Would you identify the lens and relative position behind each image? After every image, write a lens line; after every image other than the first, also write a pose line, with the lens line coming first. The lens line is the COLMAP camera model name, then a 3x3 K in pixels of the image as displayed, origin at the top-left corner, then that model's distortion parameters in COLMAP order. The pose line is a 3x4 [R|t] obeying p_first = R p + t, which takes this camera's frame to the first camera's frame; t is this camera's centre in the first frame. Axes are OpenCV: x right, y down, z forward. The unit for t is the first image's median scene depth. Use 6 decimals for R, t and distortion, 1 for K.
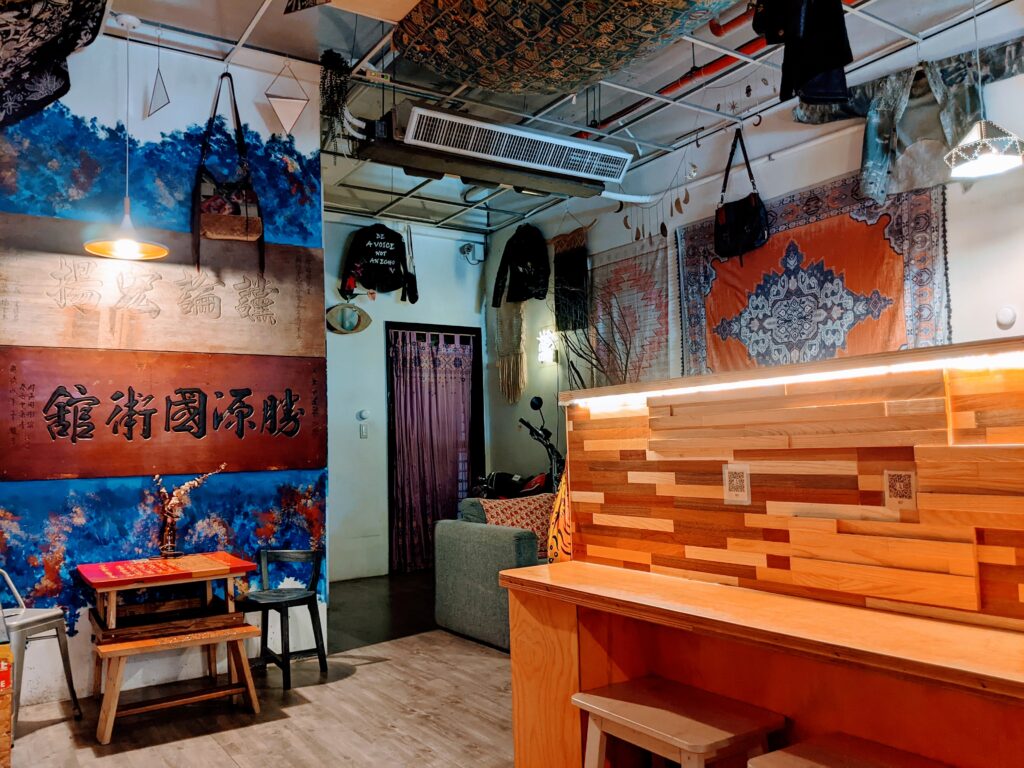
lens RADIAL K [[821.6, 0, 517.3], [0, 821.6, 388.5], [0, 0, 1]] dist [0.035134, -0.055485]
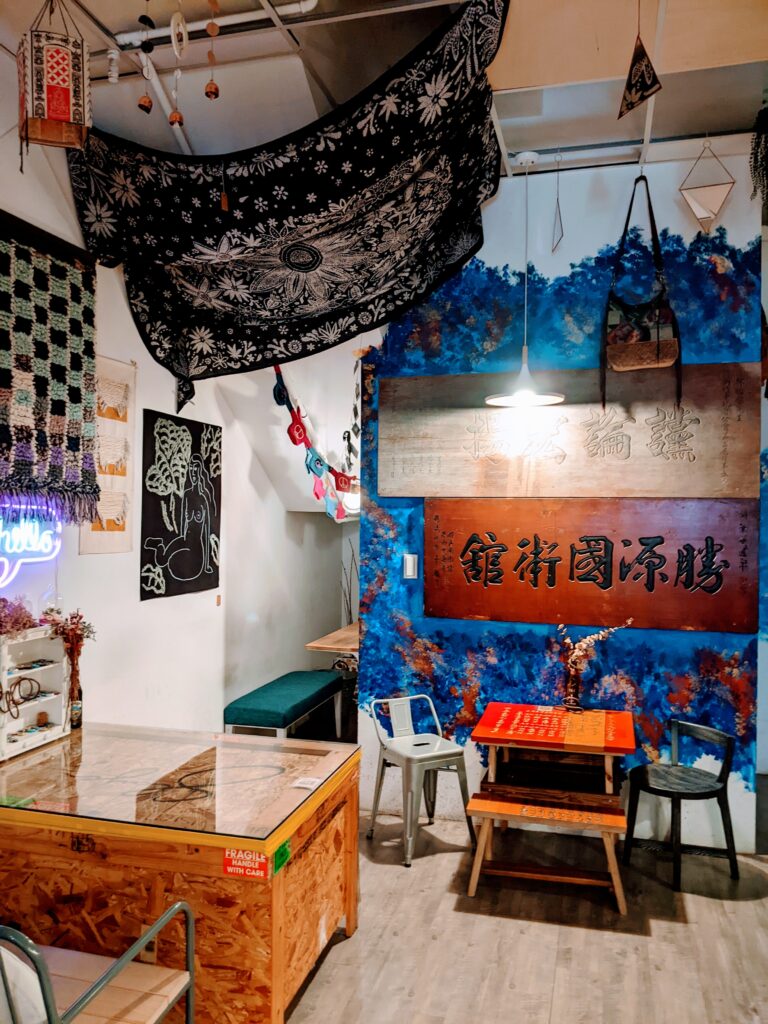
lens RADIAL K [[821.6, 0, 379.2], [0, 821.6, 509.1], [0, 0, 1]] dist [0.035134, -0.055485]
pose [[0.647348, 0.041166, -0.761082, 0.162729], [0.025993, 0.996767, 0.076023, -0.111953], [0.761752, -0.068996, 0.644185, 0.214851]]
